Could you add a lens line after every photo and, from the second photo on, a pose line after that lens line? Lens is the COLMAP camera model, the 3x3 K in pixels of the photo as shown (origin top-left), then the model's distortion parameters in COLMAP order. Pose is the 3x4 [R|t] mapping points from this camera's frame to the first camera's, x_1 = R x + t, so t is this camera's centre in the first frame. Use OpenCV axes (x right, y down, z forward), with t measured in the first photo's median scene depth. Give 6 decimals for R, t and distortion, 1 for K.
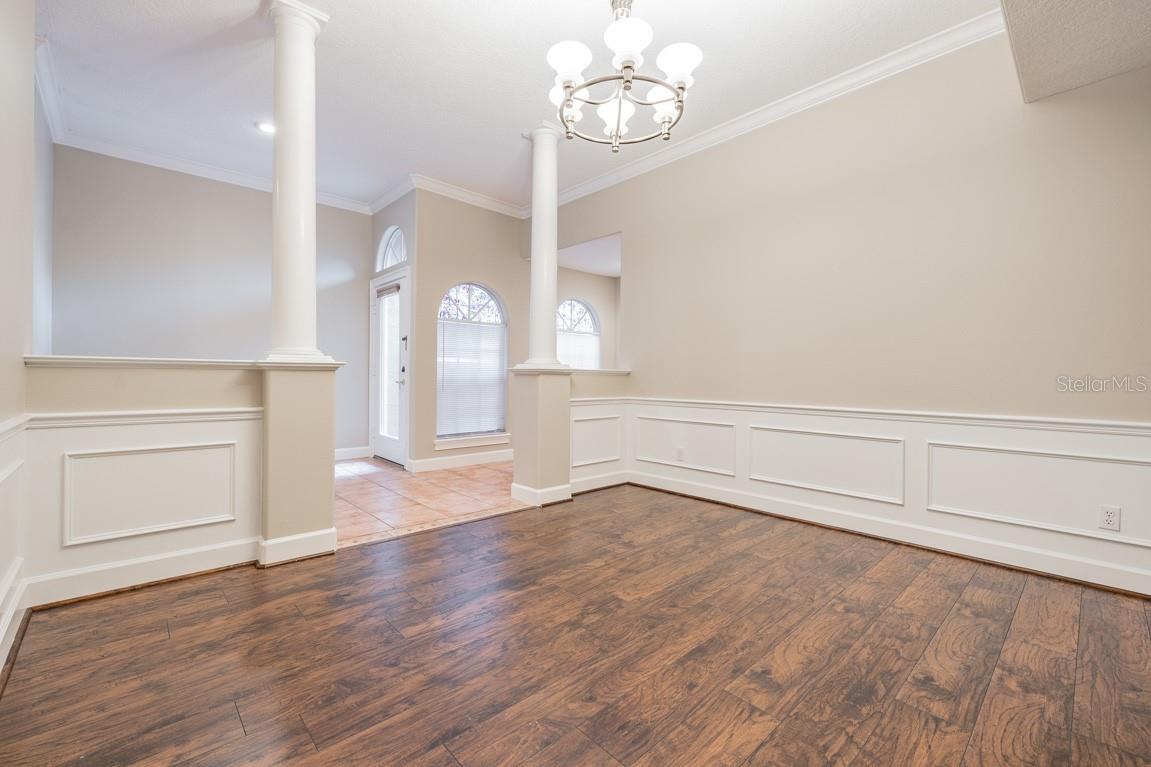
lens RADIAL K [[486.7, 0, 571.4], [0, 486.7, 379.8], [0, 0, 1]] dist [-0.000168, -0.000600]
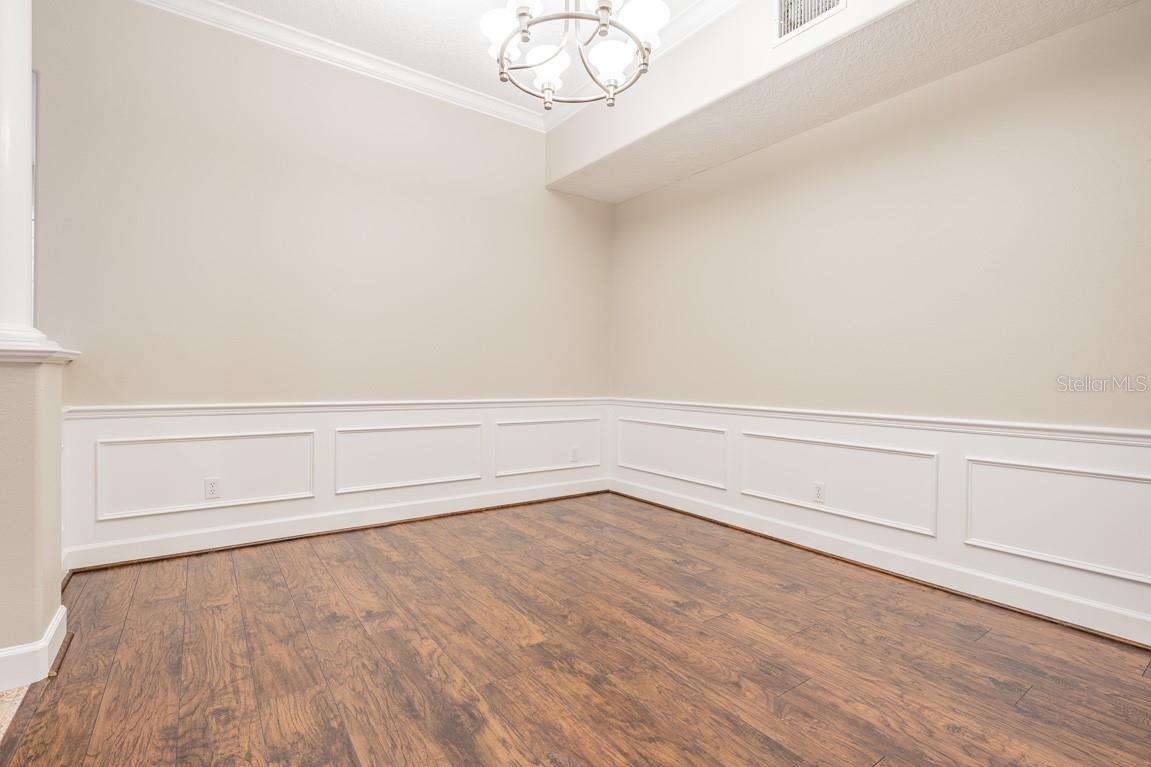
lens RADIAL K [[523.8, 0, 571.5], [0, 523.8, 372.6], [0, 0, 1]] dist [0.000323, -0.000167]
pose [[0.124731, -0.005751, 0.992174, -0.706804], [-0.006039, 0.999960, 0.006556, -0.016011], [-0.992172, -0.006810, 0.124691, 0.762018]]
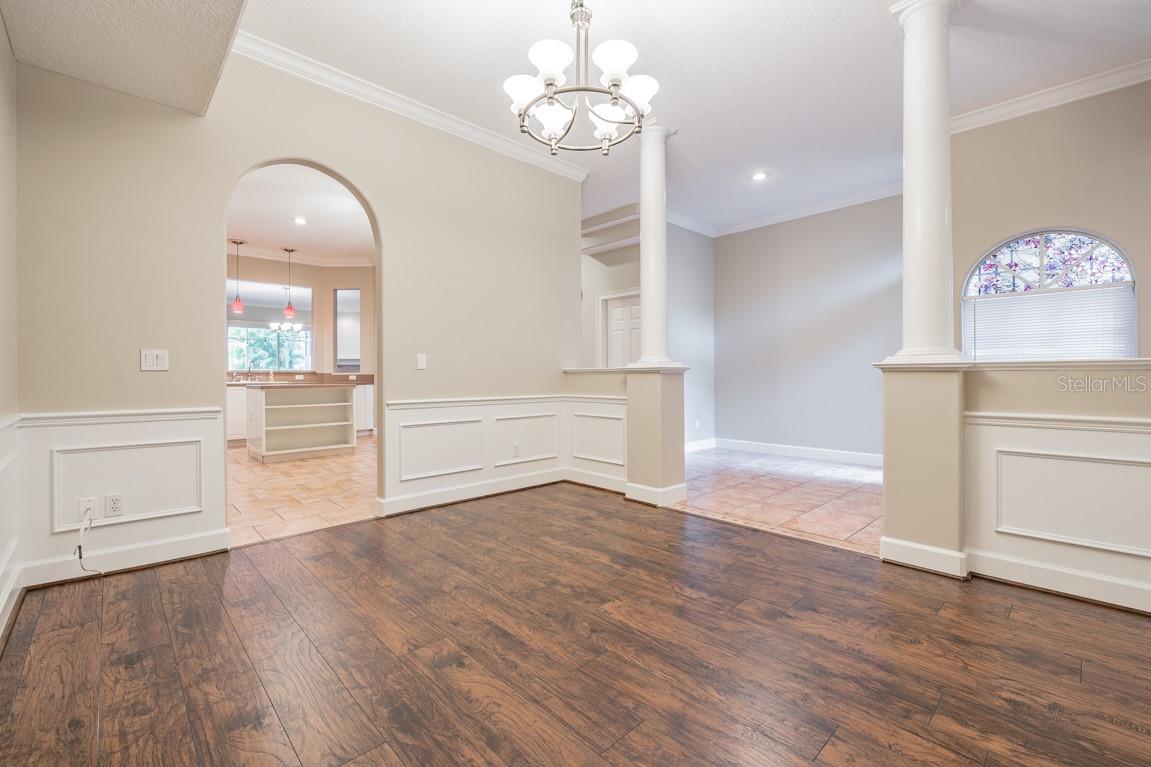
lens RADIAL K [[486.7, 0, 571.4], [0, 486.7, 379.8], [0, 0, 1]] dist [-0.000168, -0.000600]
pose [[0.010338, -0.002449, -0.999944, 0.977660], [-0.004155, 0.999988, -0.002492, 0.005469], [0.999938, 0.004181, 0.010327, 0.838030]]
